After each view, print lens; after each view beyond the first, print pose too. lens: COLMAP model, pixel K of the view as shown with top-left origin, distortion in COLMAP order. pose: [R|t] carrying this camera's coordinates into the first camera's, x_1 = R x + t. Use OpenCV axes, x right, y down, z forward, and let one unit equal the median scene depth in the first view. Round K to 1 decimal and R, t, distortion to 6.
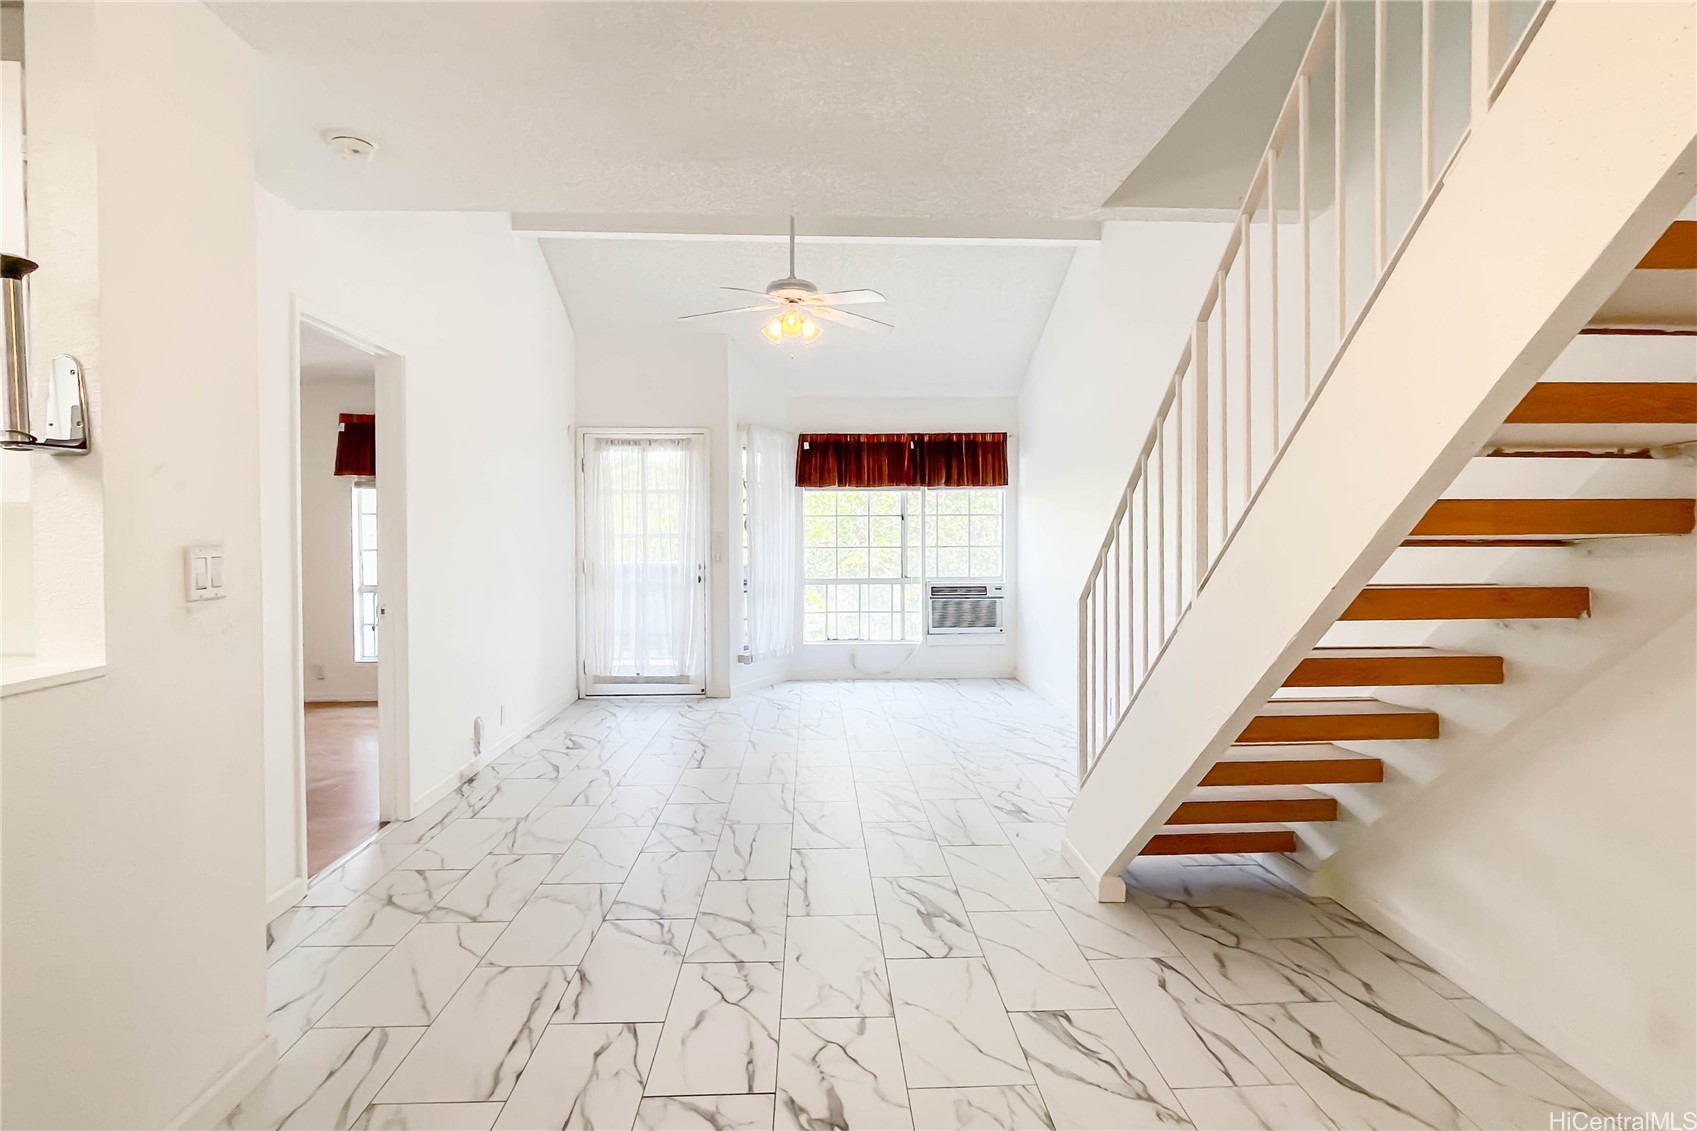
lens RADIAL K [[854.1, 0, 848.5], [0, 854.1, 565.5], [0, 0, 1]] dist [-0.004201, -0.000132]
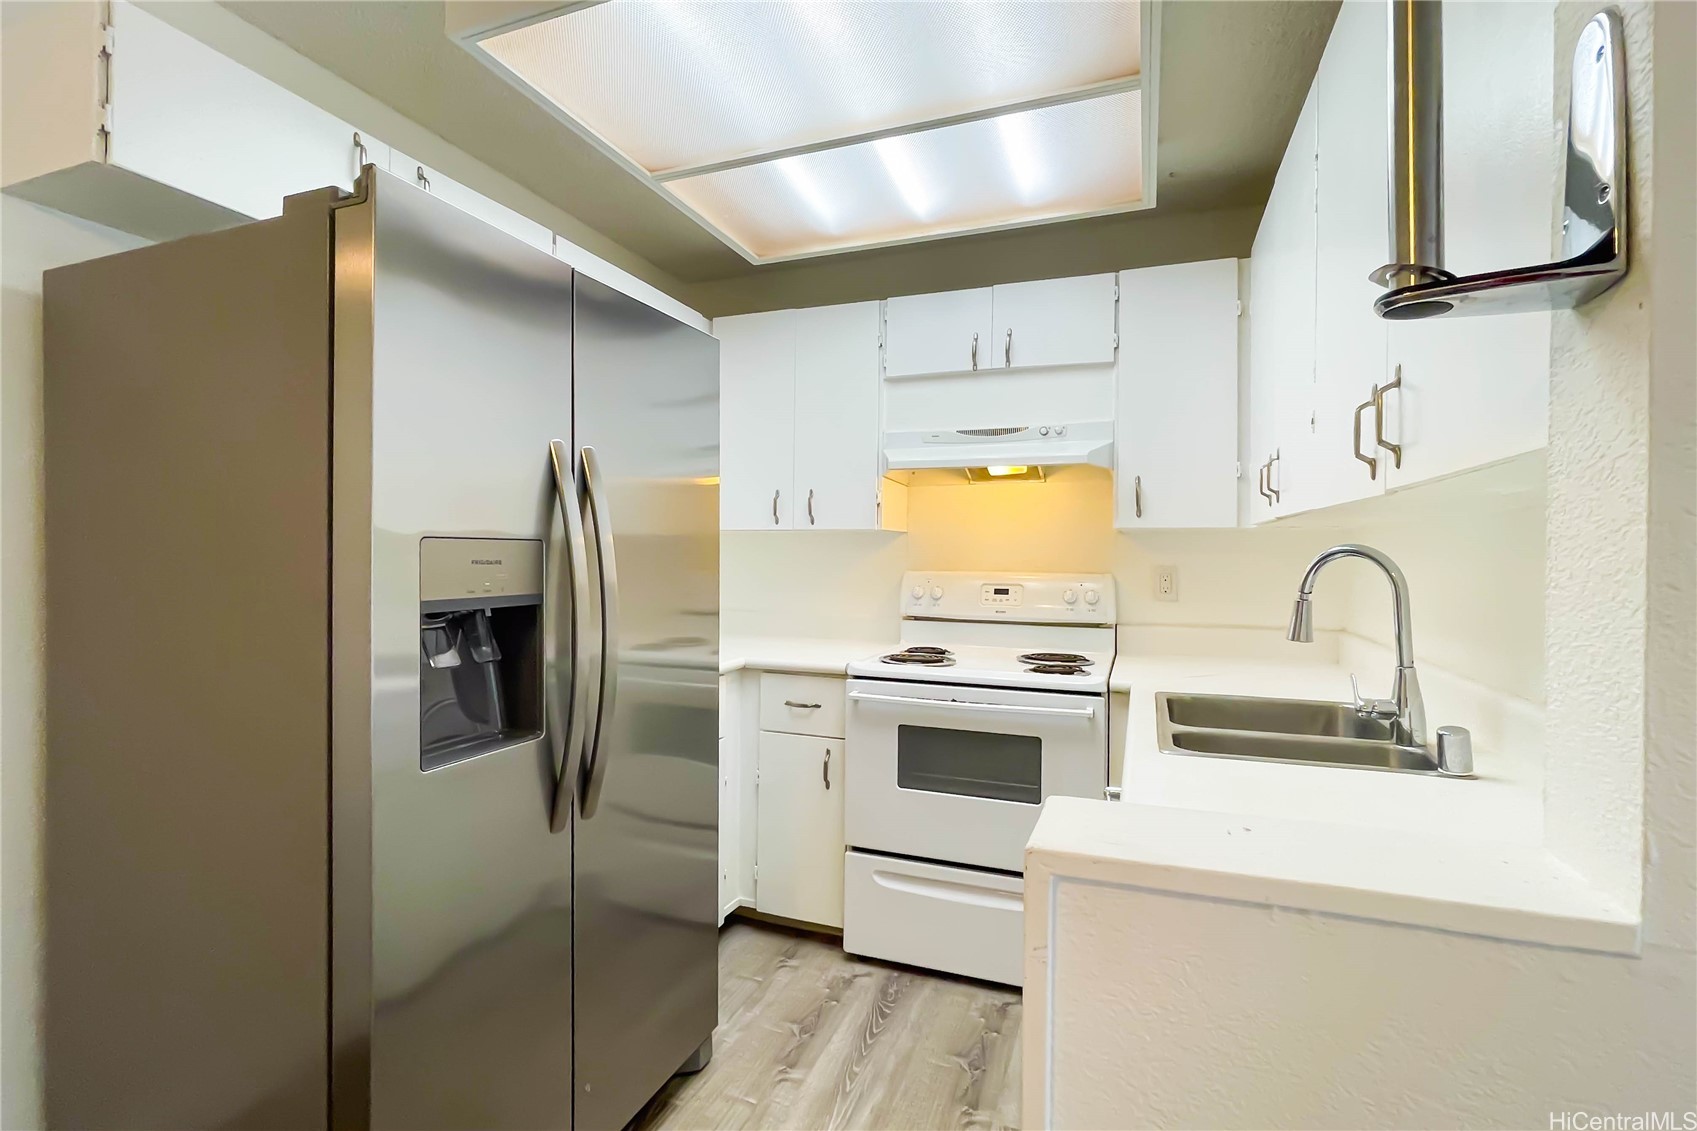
lens RADIAL K [[771.3, 0, 849.5], [0, 771.3, 555.8], [0, 0, 1]] dist [-0.001932, -0.000228]
pose [[-0.395804, 0.001103, -0.918334, -0.118798], [-0.037364, 0.999152, 0.017304, -0.003420], [0.917575, 0.041162, -0.395427, 0.201050]]
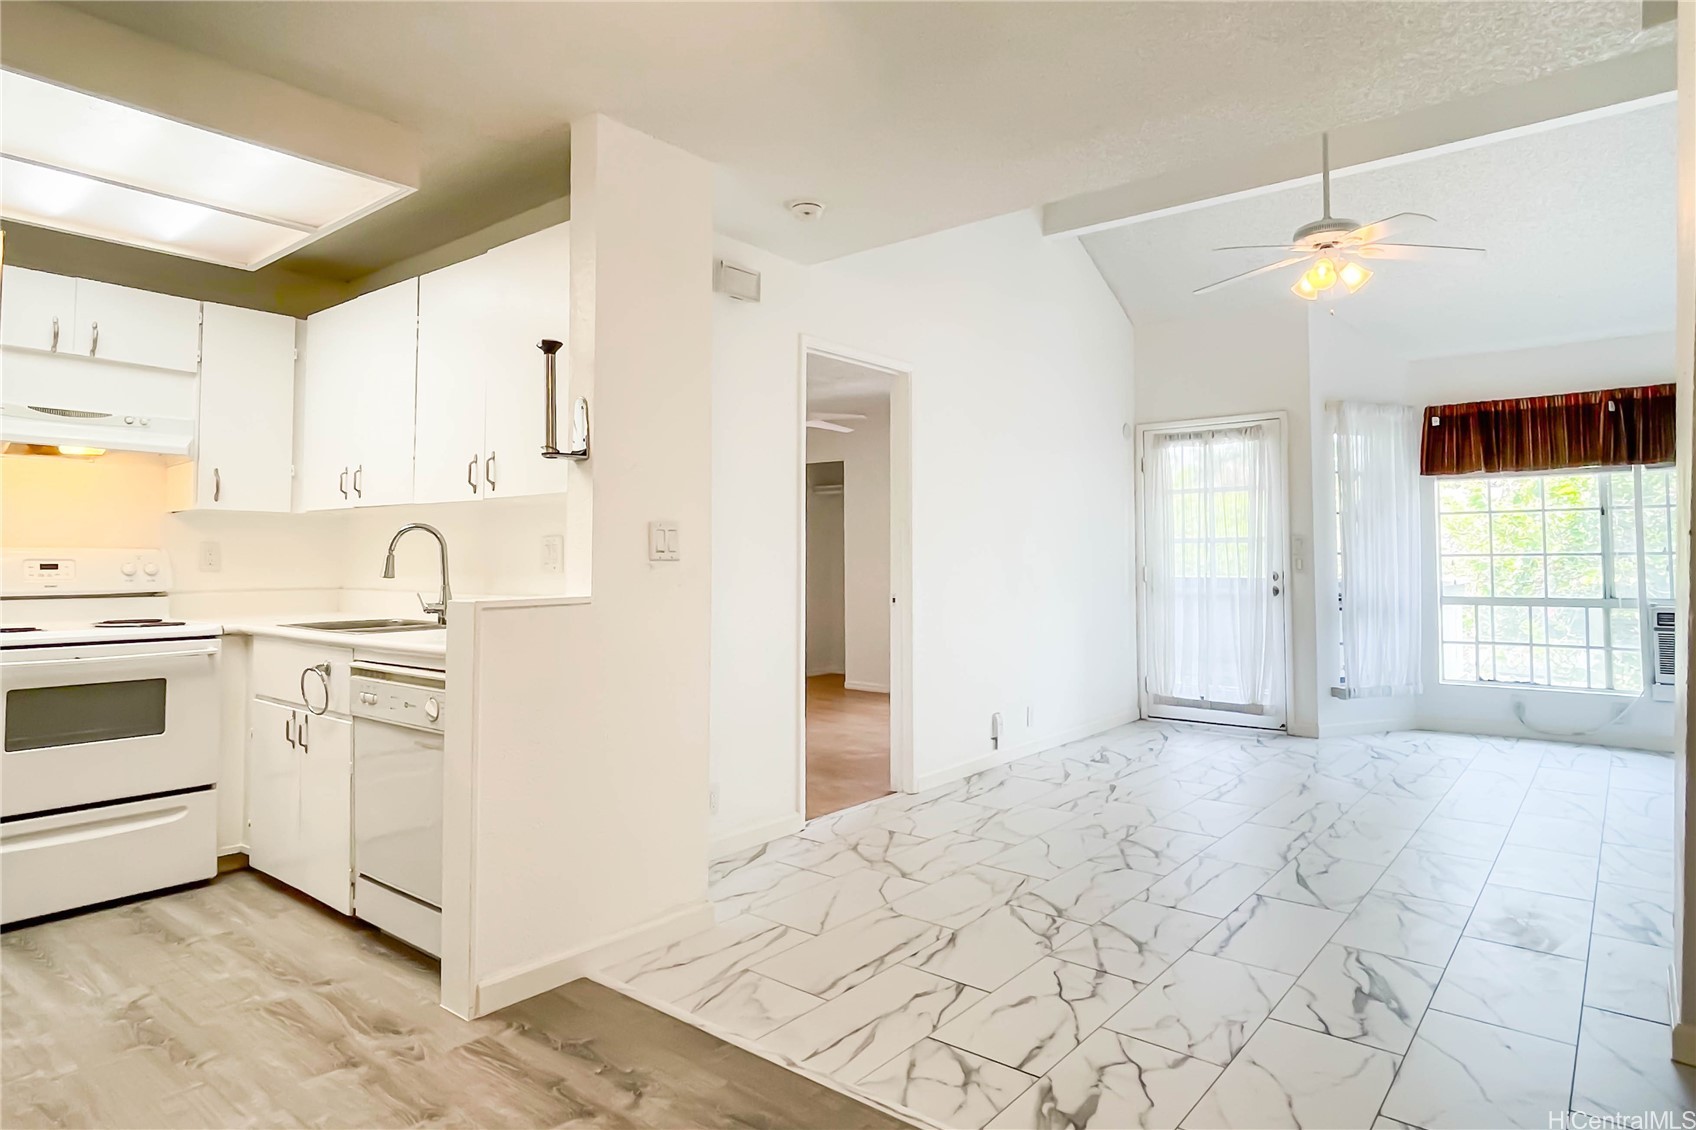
lens RADIAL K [[971.7, 0, 847.4], [0, 971.7, 534.7], [0, 0, 1]] dist [0.030154, -0.031086]
pose [[0.749822, -0.017980, -0.661395, 0.148868], [-0.022226, 0.998382, -0.052338, 0.021034], [0.661266, 0.053944, 0.748210, -0.000935]]
